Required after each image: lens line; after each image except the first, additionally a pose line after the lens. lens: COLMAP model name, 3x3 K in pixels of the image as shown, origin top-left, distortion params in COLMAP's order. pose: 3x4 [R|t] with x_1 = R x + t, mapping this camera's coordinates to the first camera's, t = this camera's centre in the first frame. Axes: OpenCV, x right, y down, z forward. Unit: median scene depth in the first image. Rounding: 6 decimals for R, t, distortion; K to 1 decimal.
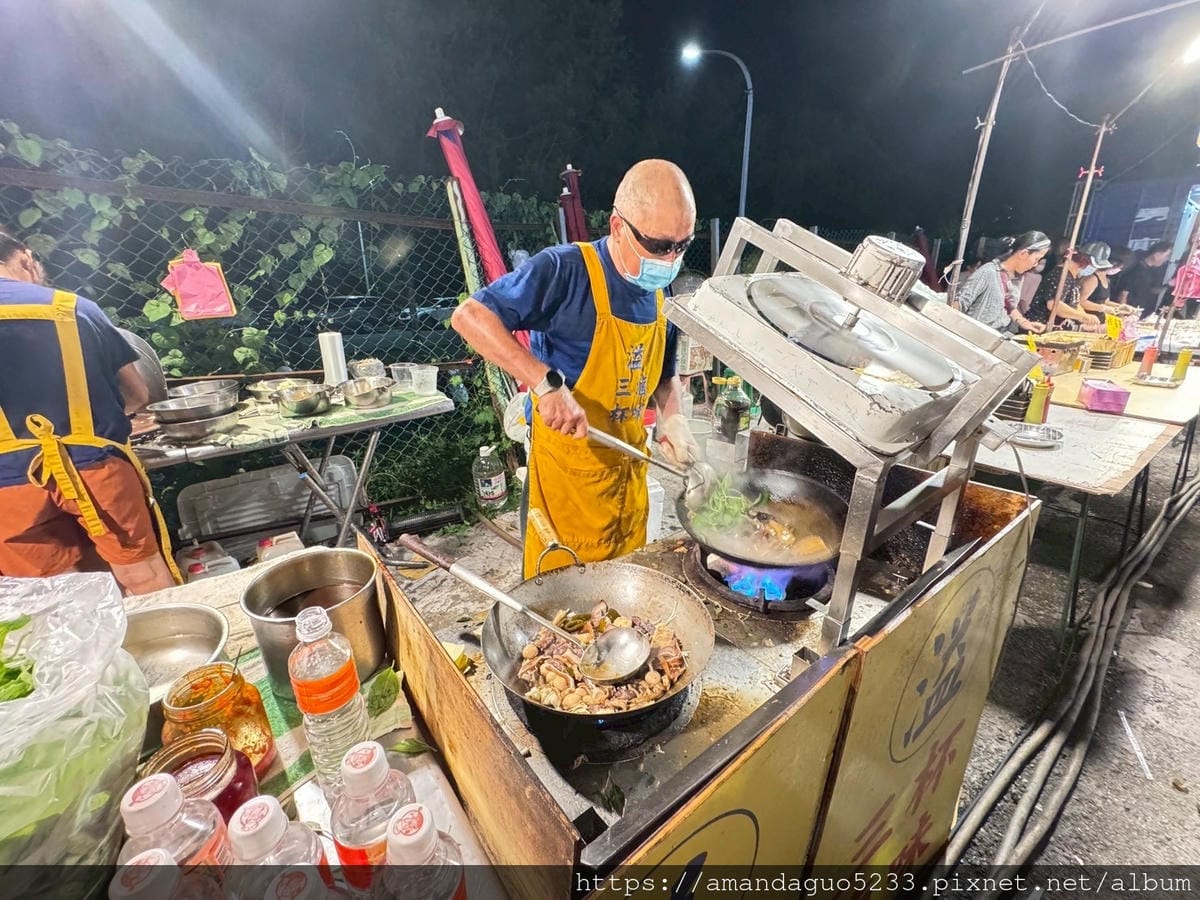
lens RADIAL K [[523.4, 0, 600.0], [0, 523.4, 450.0], [0, 0, 1]] dist [-0.001982, -0.000567]
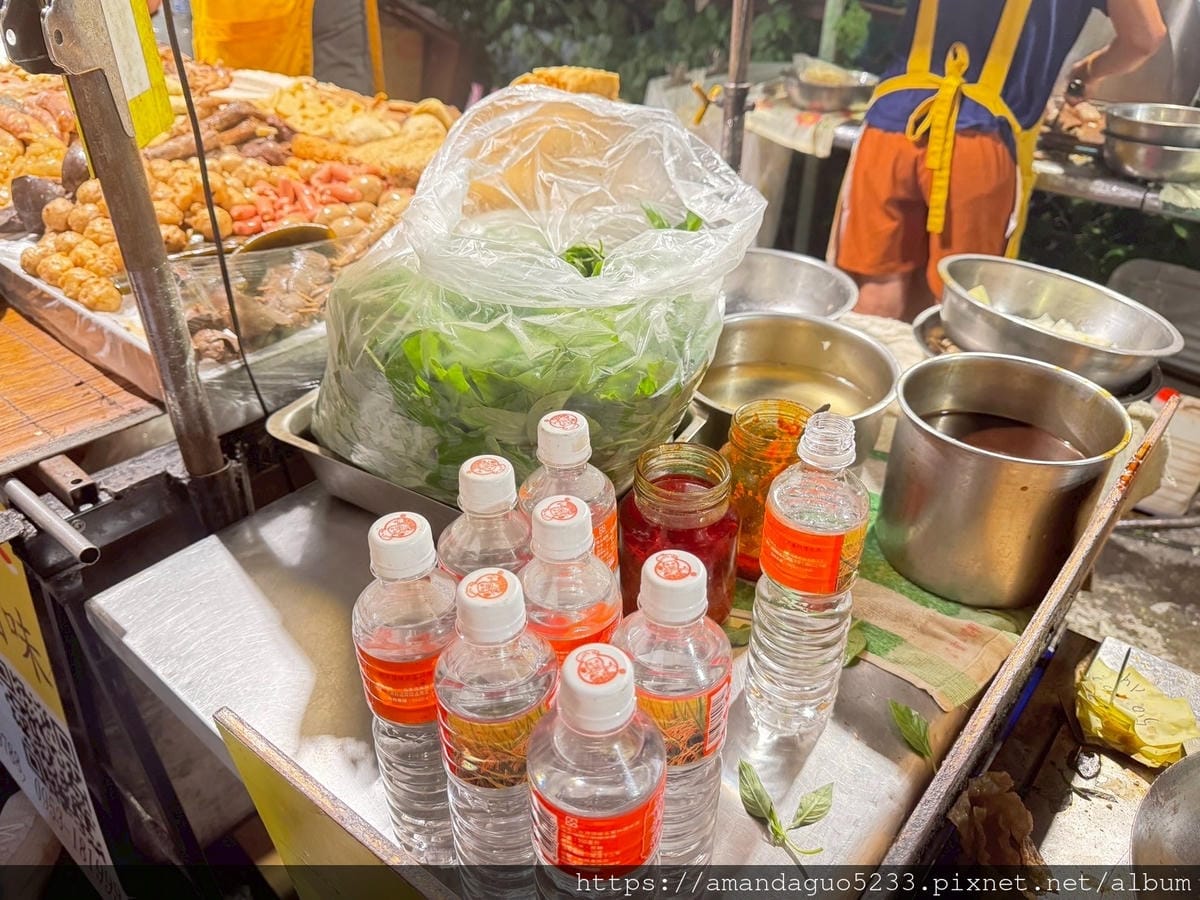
lens RADIAL K [[892.7, 0, 600.0], [0, 892.7, 450.0], [0, 0, 1]] dist [0.006715, 0.001092]
pose [[0.207297, 0.537262, -0.817544, 0.060913], [-0.349612, 0.821194, 0.451013, 0.005097], [0.913674, 0.192329, 0.358064, 0.100114]]
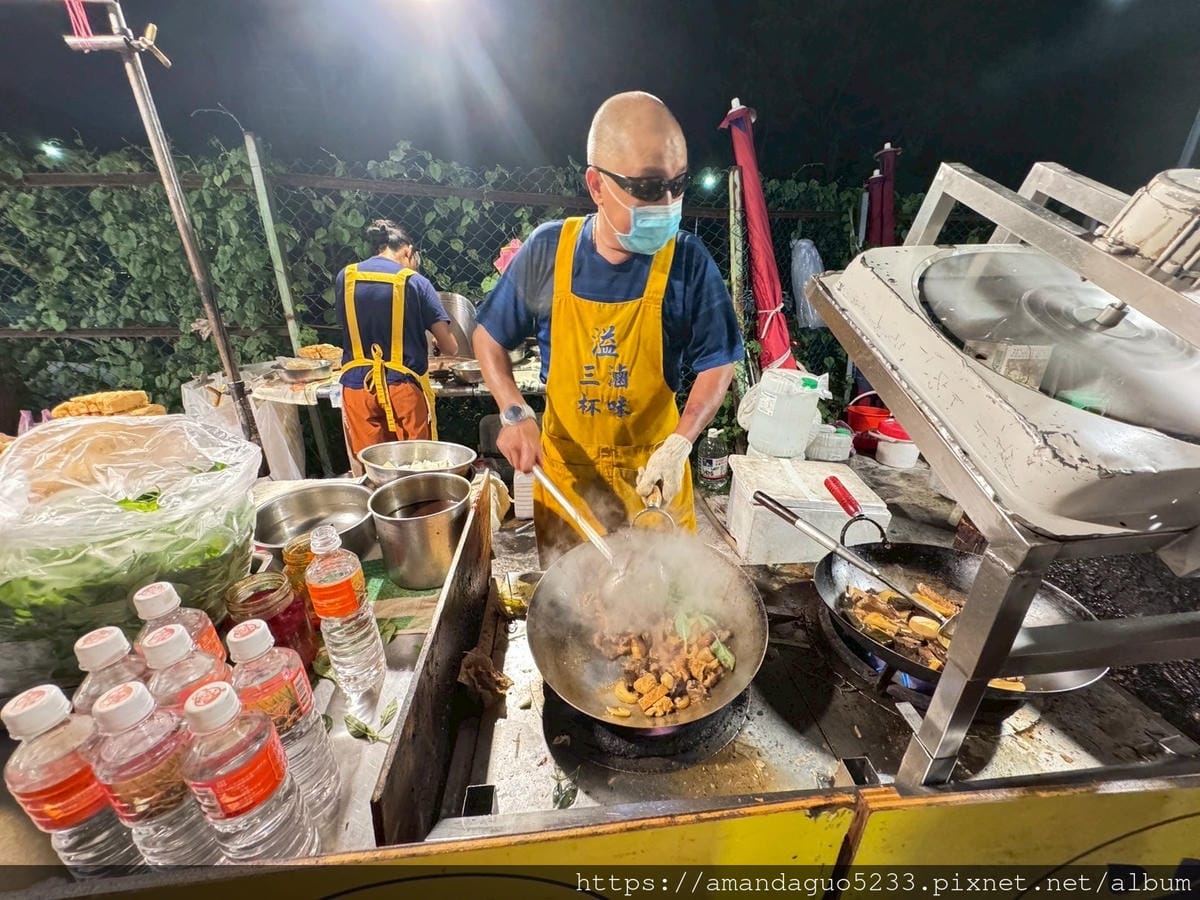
lens RADIAL K [[478.4, 0, 600.0], [0, 478.4, 450.0], [0, 0, 1]] dist [-0.003230, 0.000588]
pose [[0.831694, 0.209918, -0.514022, 0.136202], [-0.189843, 0.977492, 0.092023, -0.013939], [0.521770, 0.021049, 0.852826, 0.093856]]
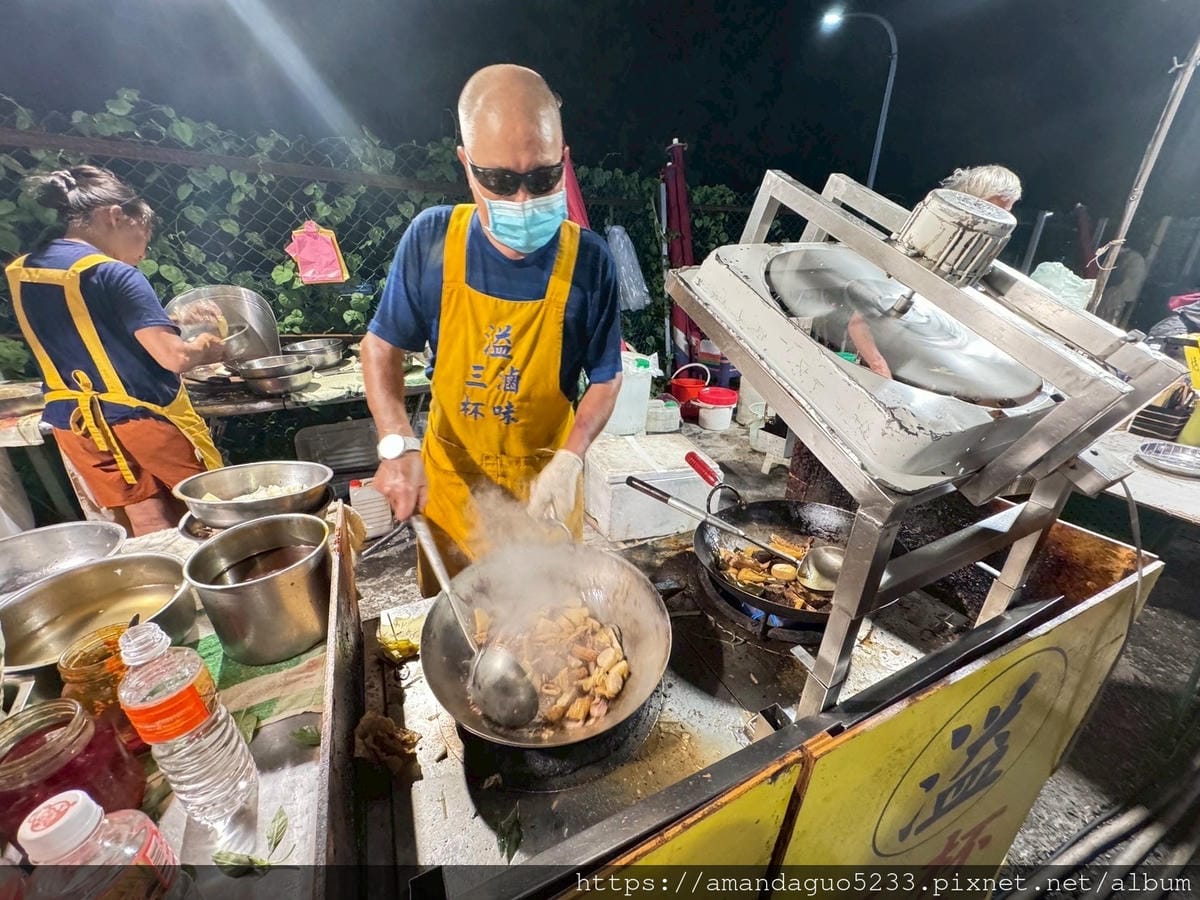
lens RADIAL K [[478.4, 0, 600.0], [0, 478.4, 450.0], [0, 0, 1]] dist [-0.003230, 0.000588]
pose [[0.974475, 0.099501, -0.201240, 0.094100], [-0.085809, 0.993433, 0.075676, -0.022515], [0.207448, -0.056476, 0.976614, 0.093194]]
